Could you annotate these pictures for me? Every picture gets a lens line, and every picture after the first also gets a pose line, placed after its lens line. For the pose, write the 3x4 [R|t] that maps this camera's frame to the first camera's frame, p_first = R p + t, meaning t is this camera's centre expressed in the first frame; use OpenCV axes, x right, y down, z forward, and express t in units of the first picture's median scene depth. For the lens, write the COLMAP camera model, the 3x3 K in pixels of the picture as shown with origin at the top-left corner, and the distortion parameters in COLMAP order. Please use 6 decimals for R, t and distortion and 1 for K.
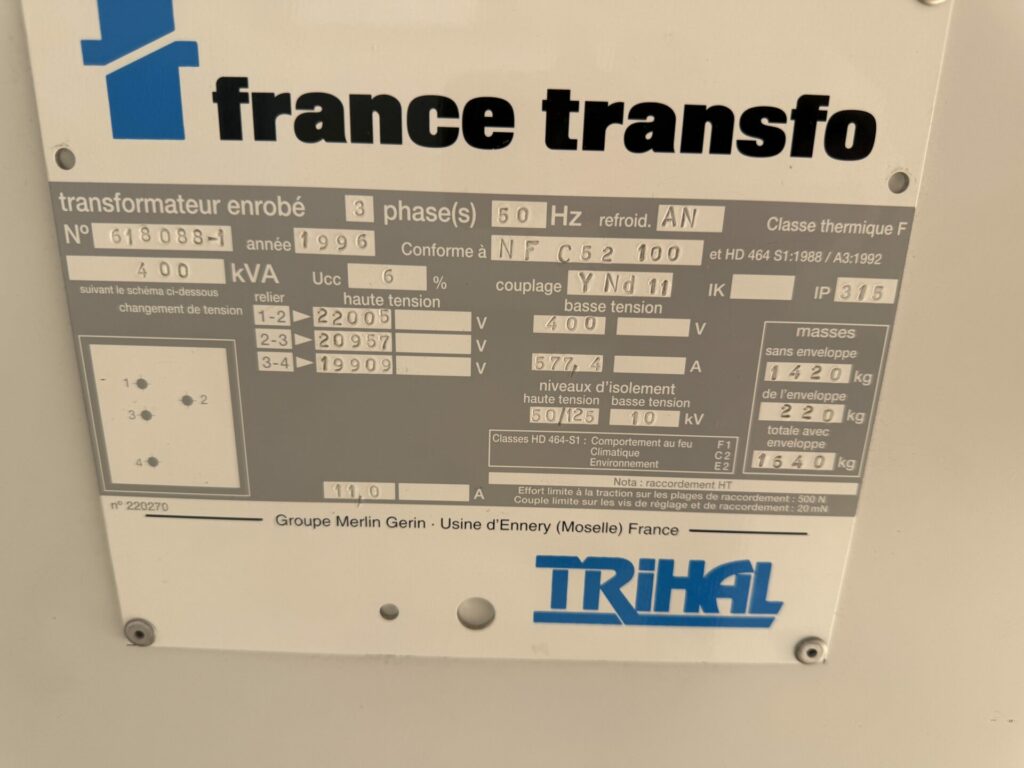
lens RADIAL K [[727.5, 0, 512.4], [0, 727.5, 381.5], [0, 0, 1]] dist [-0.005397, -0.001376]
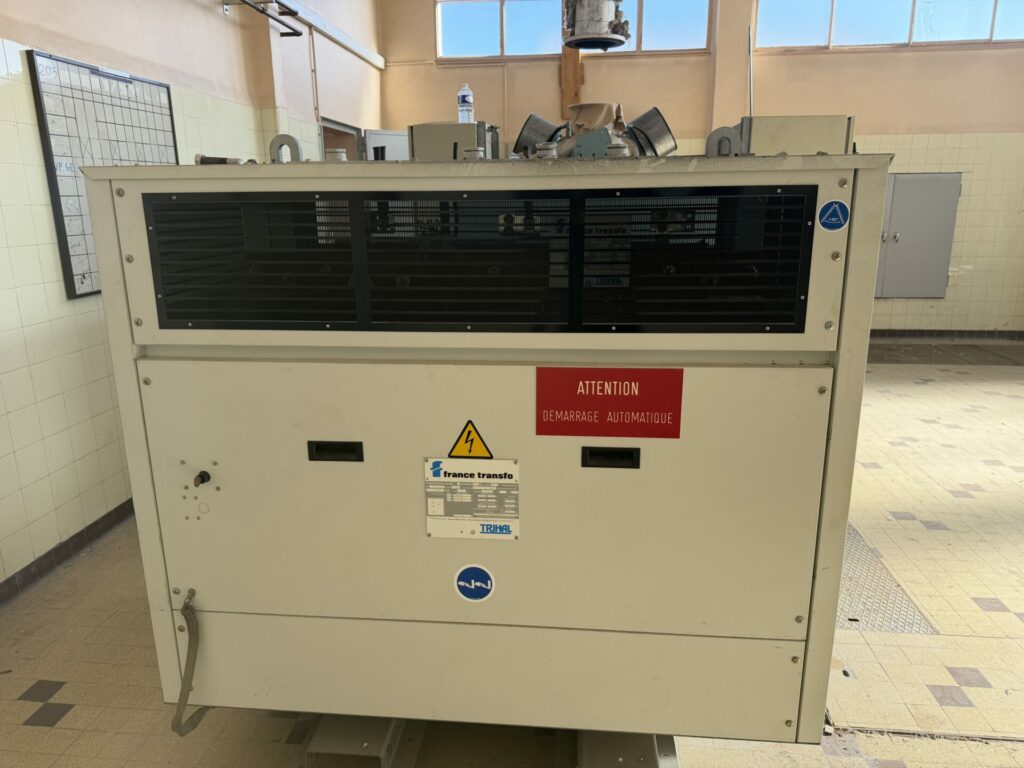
lens RADIAL K [[727.5, 0, 513.2], [0, 727.5, 386.4], [0, 0, 1]] dist [-0.005397, -0.001376]
pose [[0.995395, -0.014270, -0.094785, 1.322903], [0.004874, 0.995113, -0.098626, -0.534579], [0.095729, 0.097710, 0.990600, -7.900000]]
